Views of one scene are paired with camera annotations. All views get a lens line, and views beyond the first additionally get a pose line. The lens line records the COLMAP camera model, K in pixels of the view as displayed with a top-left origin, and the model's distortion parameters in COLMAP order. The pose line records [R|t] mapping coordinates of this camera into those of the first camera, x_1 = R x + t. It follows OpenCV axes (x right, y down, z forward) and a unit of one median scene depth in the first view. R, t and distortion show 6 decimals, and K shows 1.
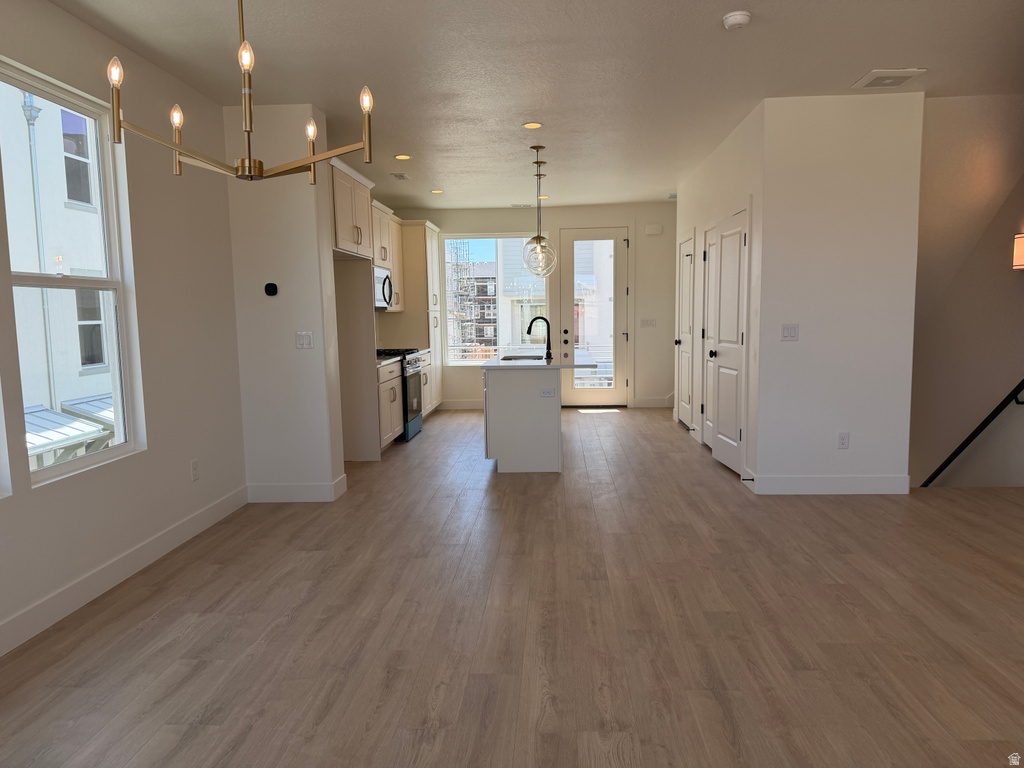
lens RADIAL K [[720.5, 0, 515.1], [0, 720.5, 385.4], [0, 0, 1]] dist [0.105760, -0.164988]
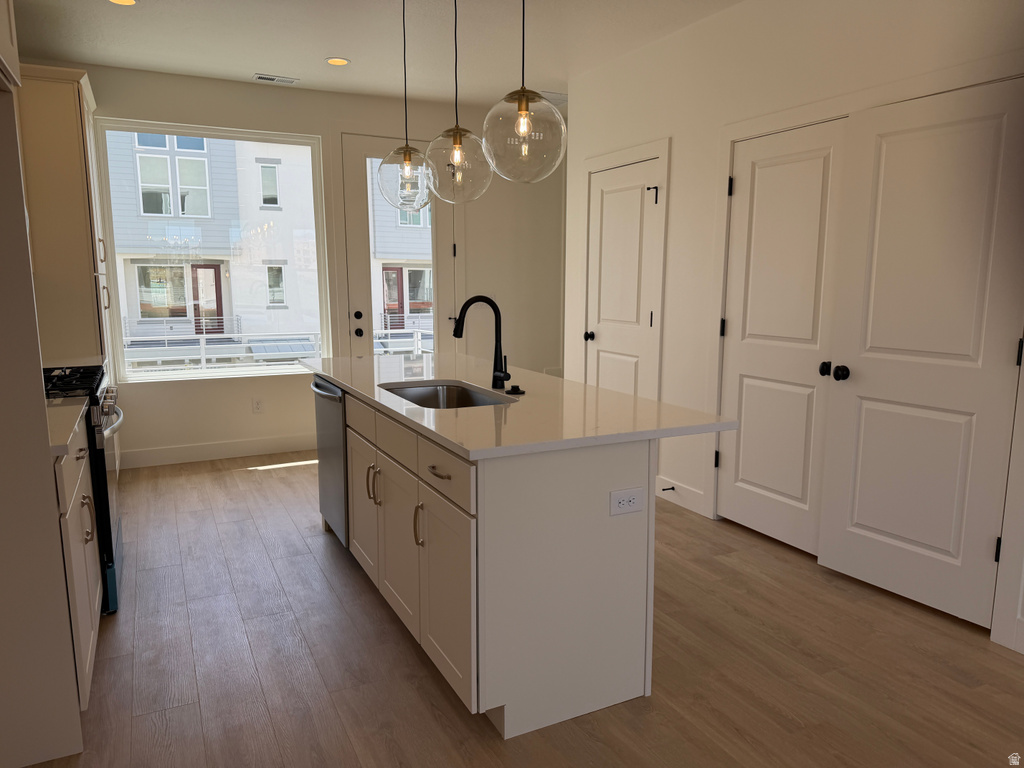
lens RADIAL K [[712.4, 0, 512.0], [0, 712.4, 384.0], [0, 0, 1]] dist [0.025561, 0.000824]
pose [[0.863906, -0.056390, 0.500487, -0.283844], [0.034293, 0.997992, 0.053249, -0.110399], [-0.502485, -0.028839, 0.864105, 1.063135]]
